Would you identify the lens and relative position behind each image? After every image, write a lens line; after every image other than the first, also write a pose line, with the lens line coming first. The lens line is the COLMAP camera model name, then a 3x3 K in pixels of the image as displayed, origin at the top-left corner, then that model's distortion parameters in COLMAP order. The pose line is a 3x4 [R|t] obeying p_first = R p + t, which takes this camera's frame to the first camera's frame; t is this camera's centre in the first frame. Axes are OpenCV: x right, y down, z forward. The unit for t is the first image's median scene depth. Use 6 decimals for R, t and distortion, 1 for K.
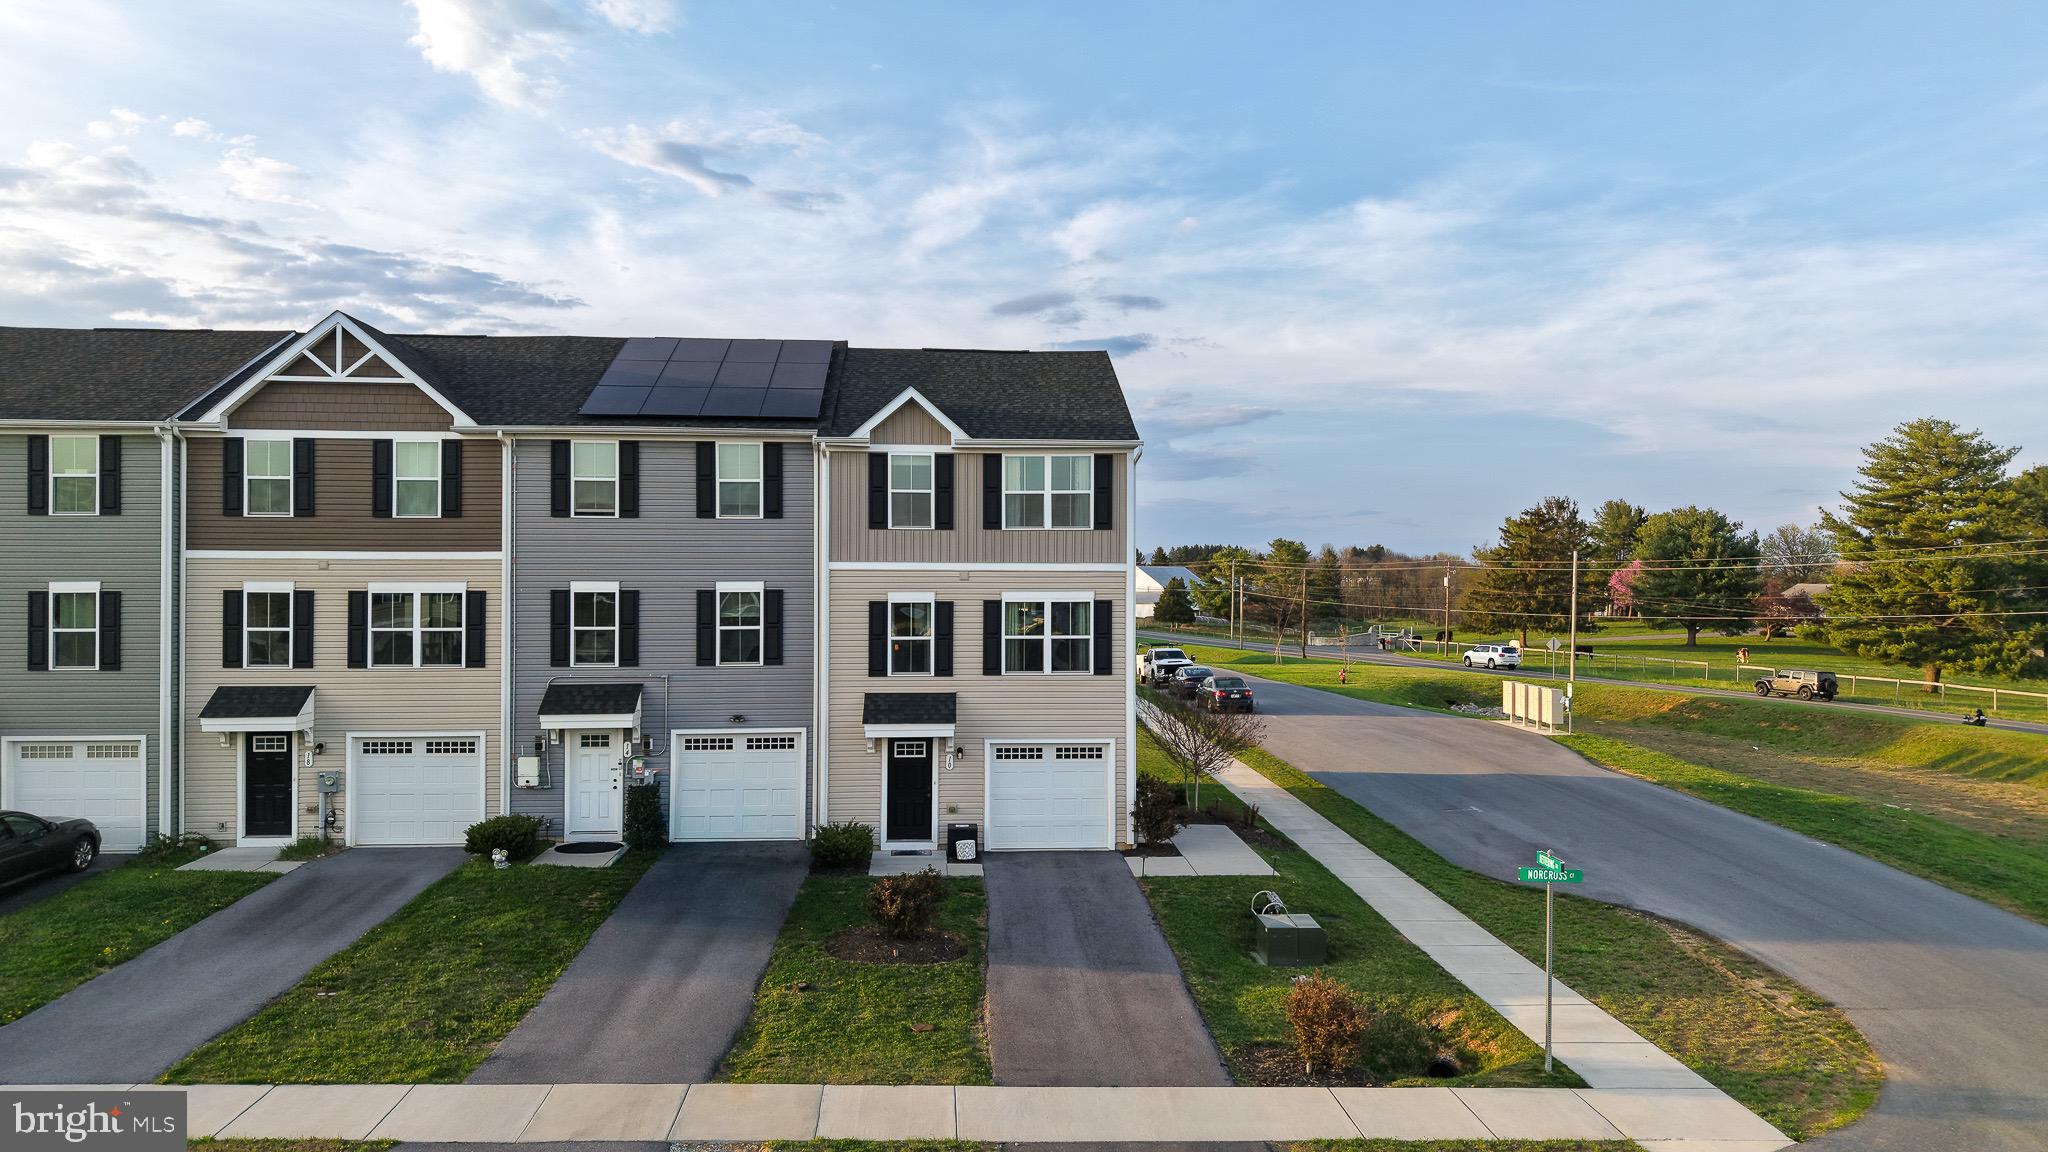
lens RADIAL K [[1373.7, 0, 1013.4], [0, 1373.7, 583.7], [0, 0, 1]] dist [0.028482, -0.029573]
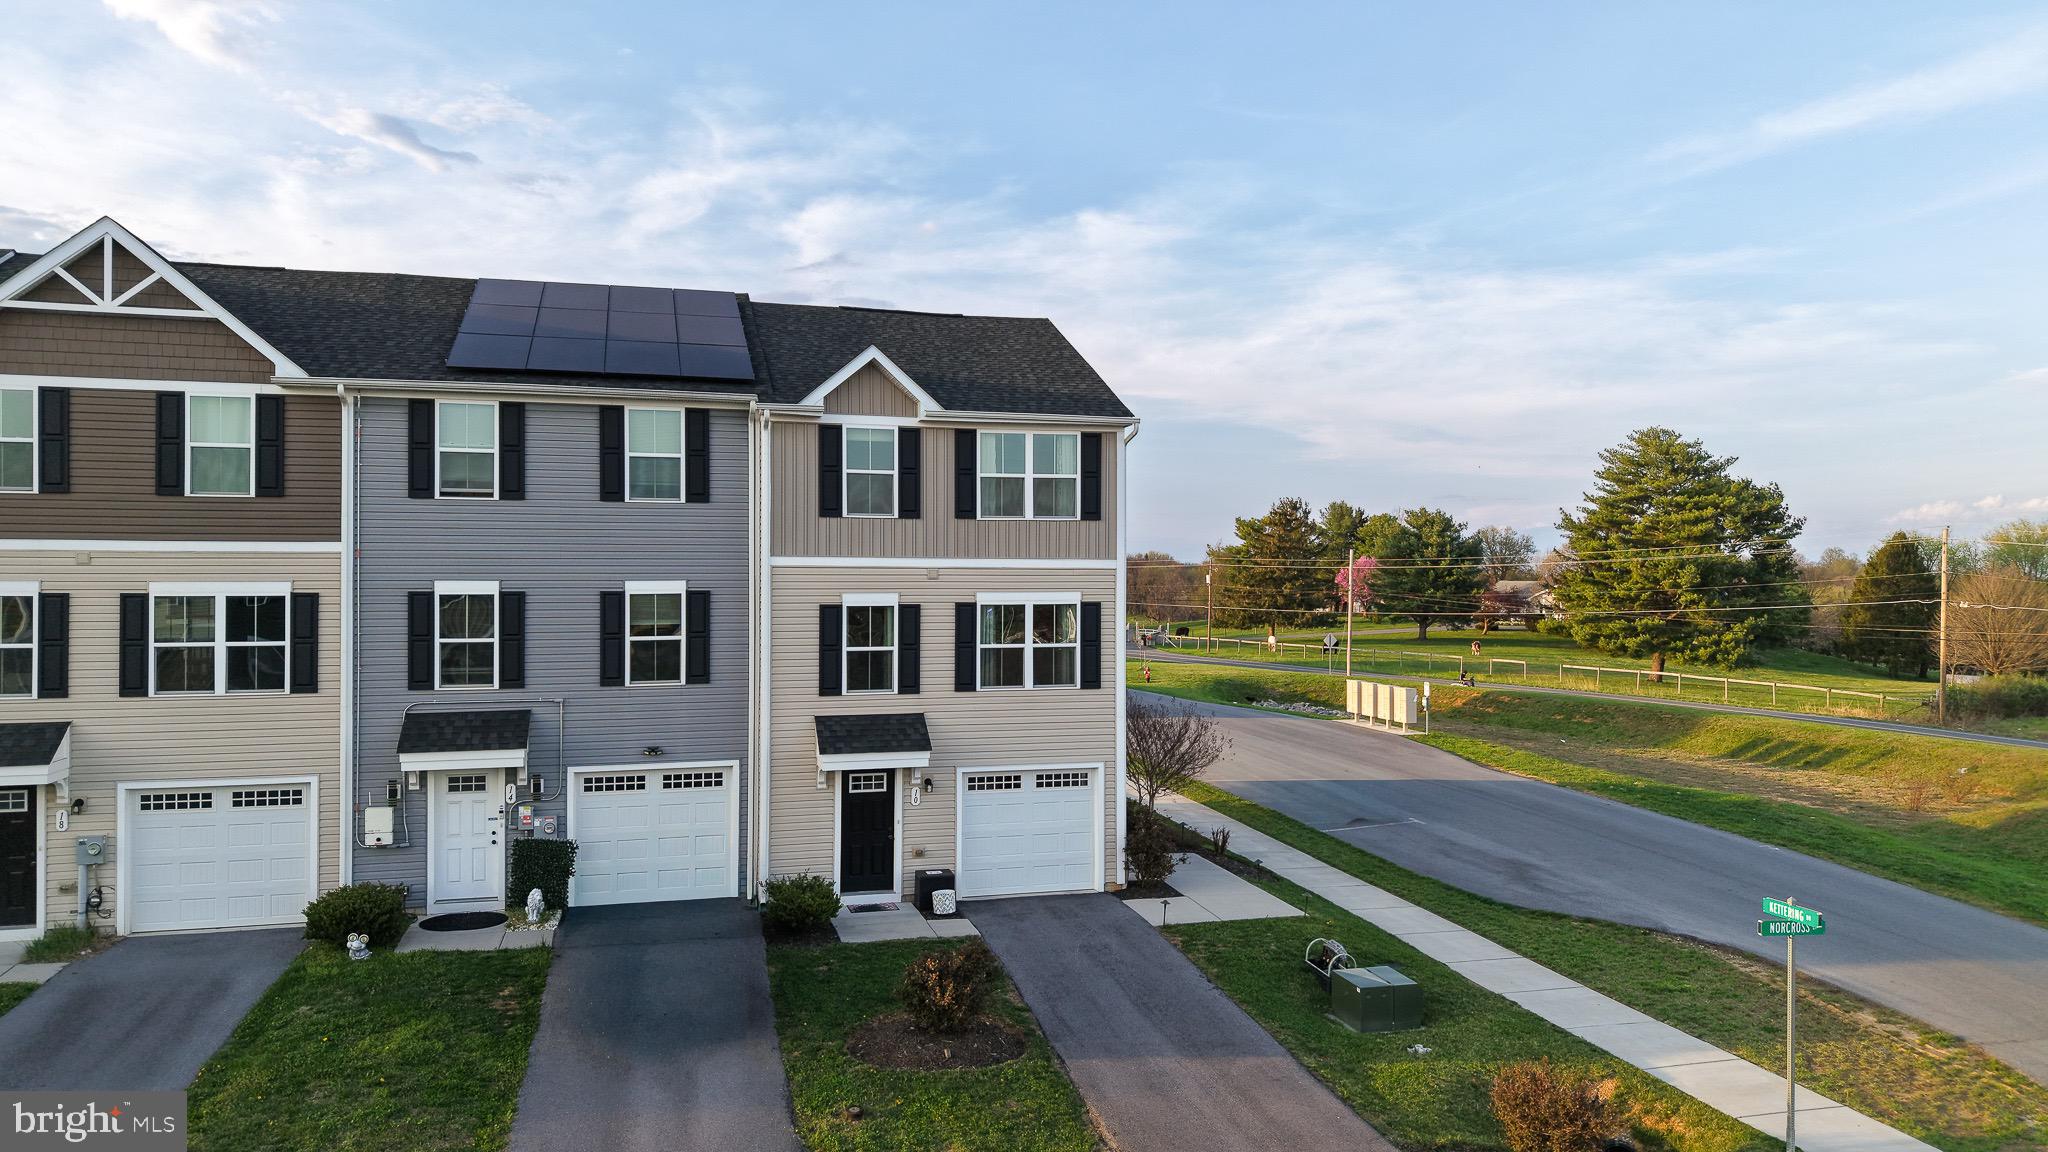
lens RADIAL K [[1373.7, 0, 1020.8], [0, 1373.7, 582.3], [0, 0, 1]] dist [0.028482, -0.029573]
pose [[0.979707, -0.001263, 0.200432, -0.152092], [0.001176, 0.999999, 0.000550, -0.000777], [-0.200432, -0.000303, 0.979708, 0.166982]]
